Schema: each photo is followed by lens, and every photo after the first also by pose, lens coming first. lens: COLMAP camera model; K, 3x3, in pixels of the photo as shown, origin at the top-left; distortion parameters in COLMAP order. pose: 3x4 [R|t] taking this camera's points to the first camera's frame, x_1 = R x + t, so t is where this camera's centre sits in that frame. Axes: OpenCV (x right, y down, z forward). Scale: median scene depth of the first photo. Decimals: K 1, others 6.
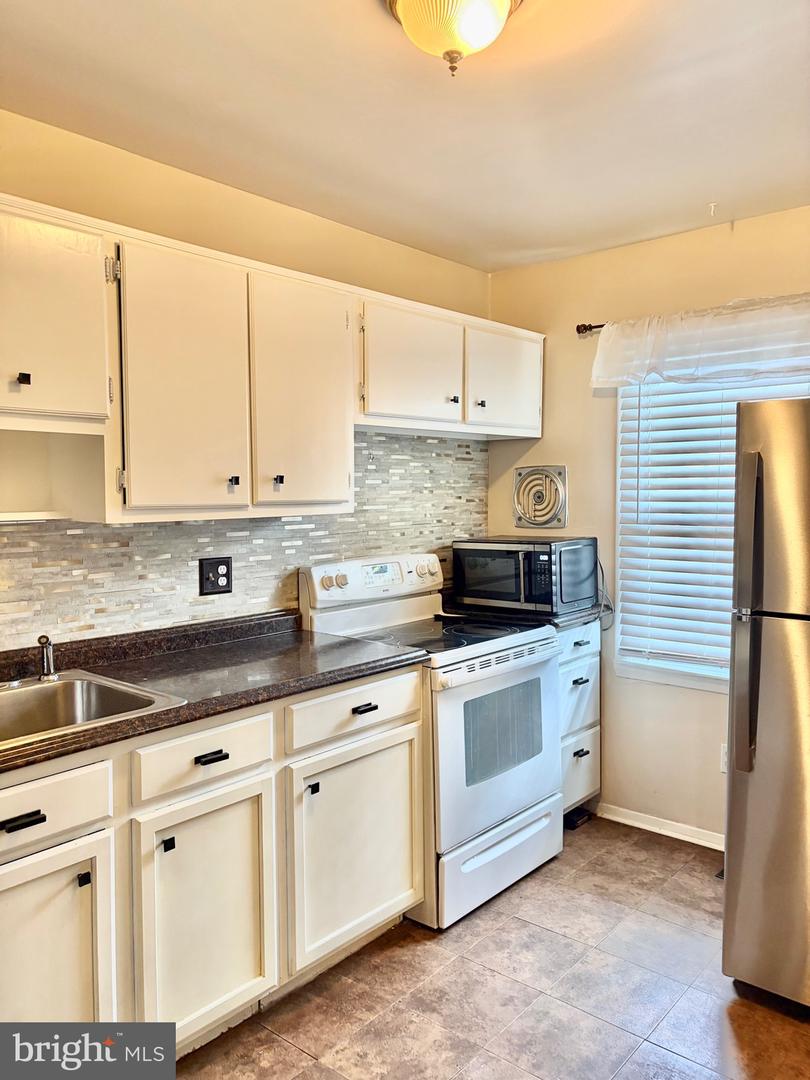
lens RADIAL K [[822.3, 0, 402.8], [0, 822.3, 538.1], [0, 0, 1]] dist [0.058980, -0.040059]
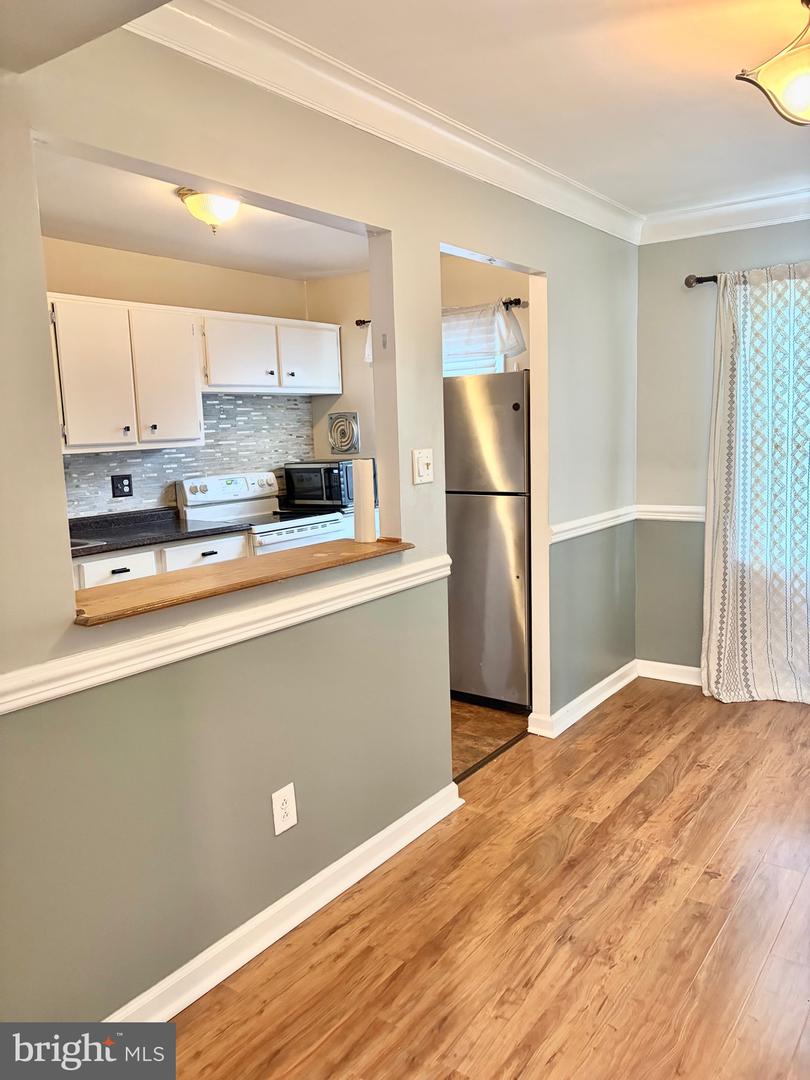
lens RADIAL K [[822.3, 0, 403.7], [0, 822.3, 538.0], [0, 0, 1]] dist [0.058980, -0.040059]
pose [[0.996439, -0.040472, 0.073968, 0.189168], [0.034847, 0.996513, 0.075819, 0.038461], [-0.076778, -0.072971, 0.994374, -0.639235]]
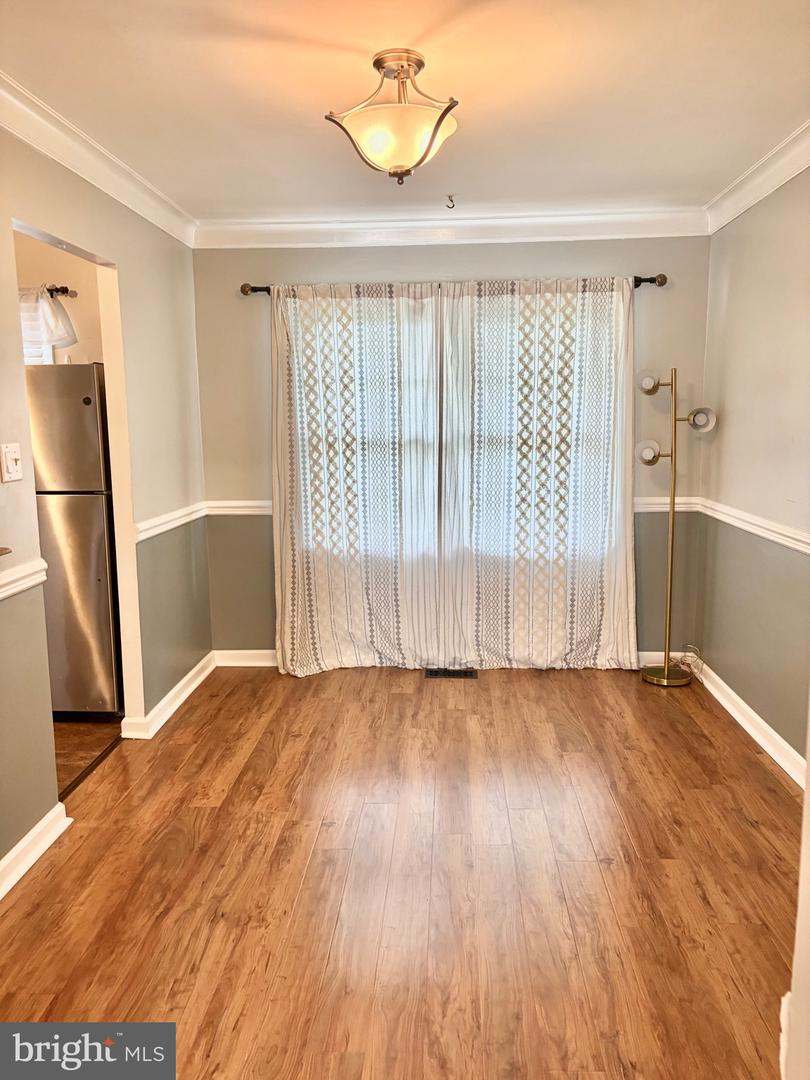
lens RADIAL K [[822.3, 0, 399.9], [0, 822.3, 541.4], [0, 0, 1]] dist [0.058980, -0.040059]
pose [[0.802748, -0.098721, 0.588090, 0.114749], [0.047143, 0.993621, 0.102446, 0.040140], [-0.594452, -0.054513, 0.802281, -0.635914]]
